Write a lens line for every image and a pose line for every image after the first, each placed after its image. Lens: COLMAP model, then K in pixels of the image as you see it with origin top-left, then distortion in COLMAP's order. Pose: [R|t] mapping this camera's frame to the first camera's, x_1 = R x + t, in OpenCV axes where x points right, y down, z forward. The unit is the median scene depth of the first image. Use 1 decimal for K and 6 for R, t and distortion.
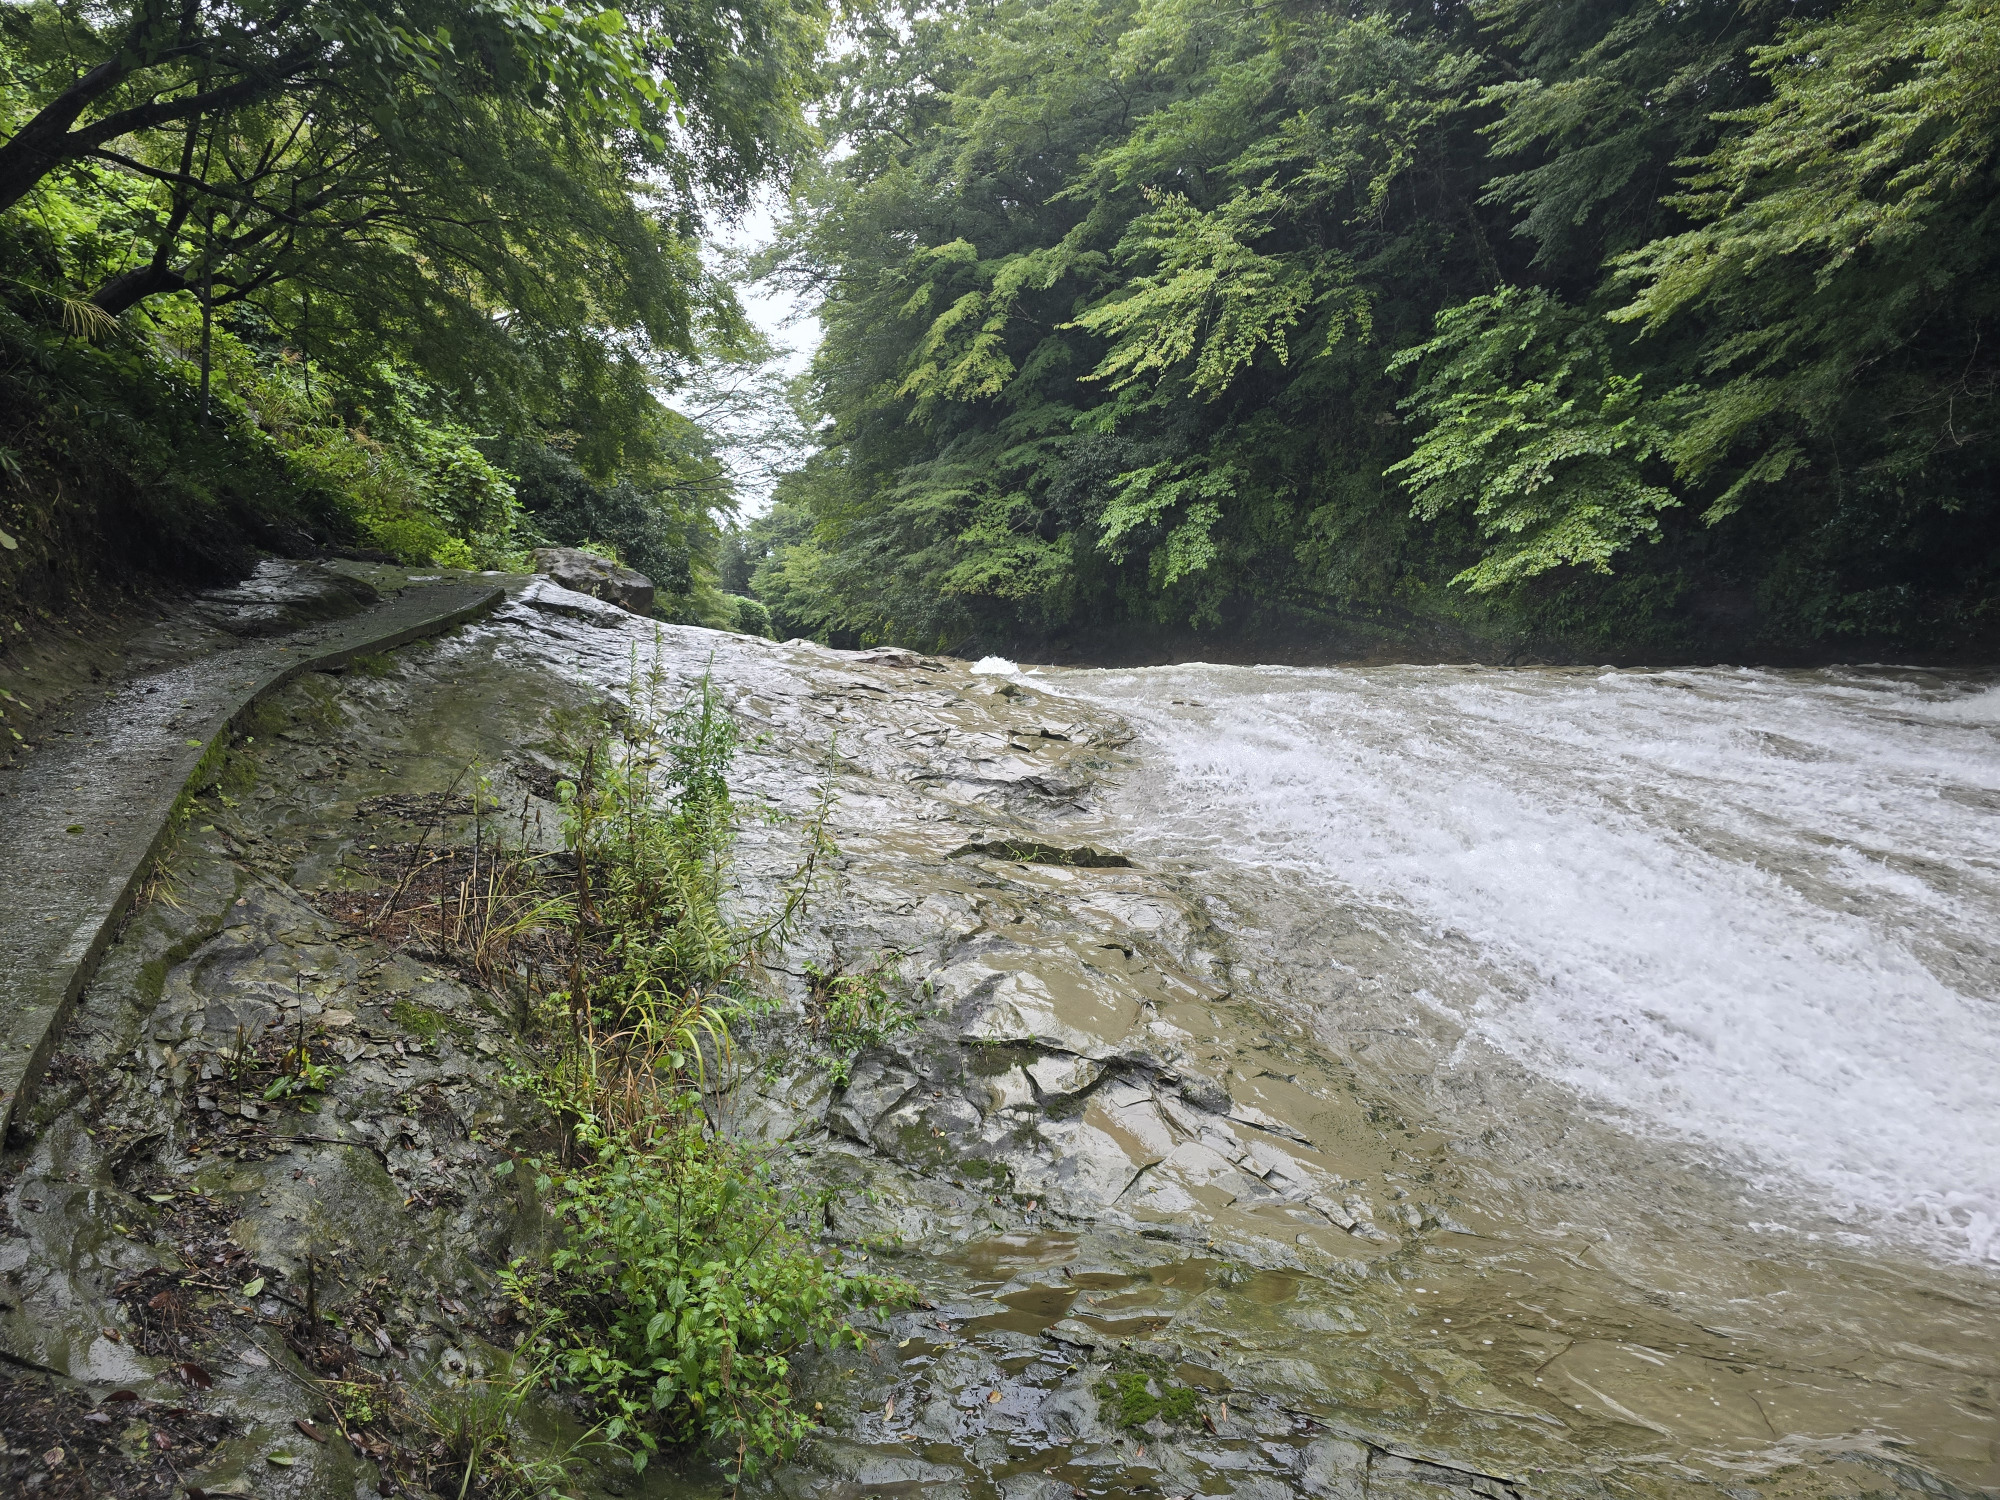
lens RADIAL K [[1420.3, 0, 1000.0], [0, 1420.3, 750.0], [0, 0, 1]] dist [0.073406, -0.002659]
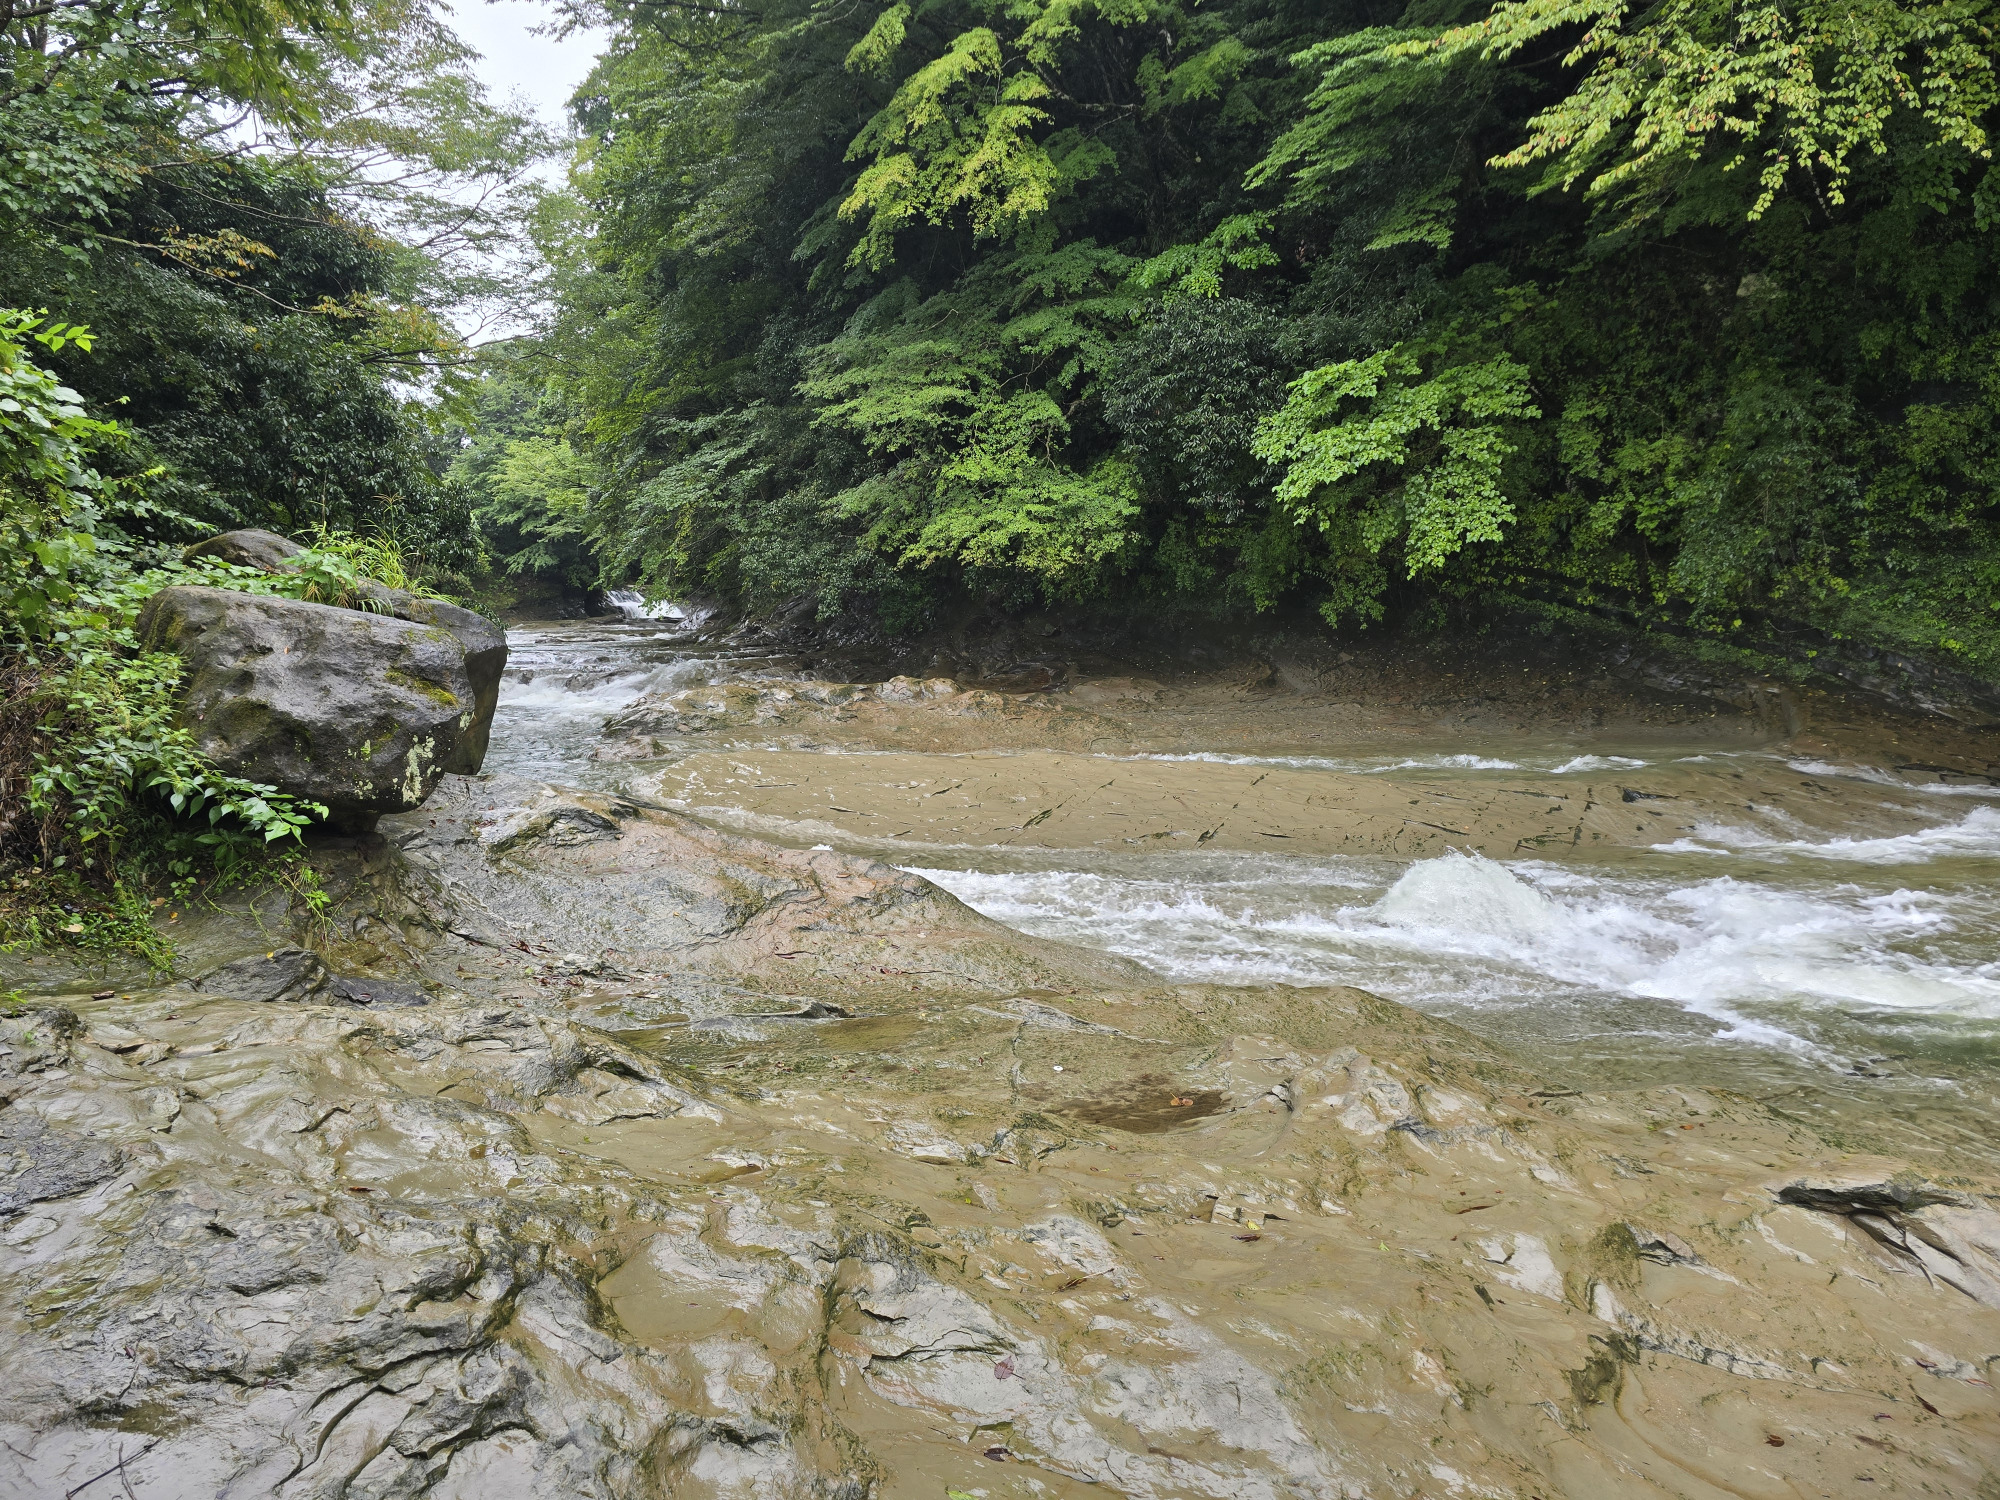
lens RADIAL K [[1420.3, 0, 1000.0], [0, 1420.3, 750.0], [0, 0, 1]] dist [0.073406, -0.002659]
pose [[0.976738, -0.031532, 0.212107, -0.140257], [0.014471, 0.996567, 0.081516, -0.083056], [-0.213949, -0.076550, 0.973841, 0.421691]]
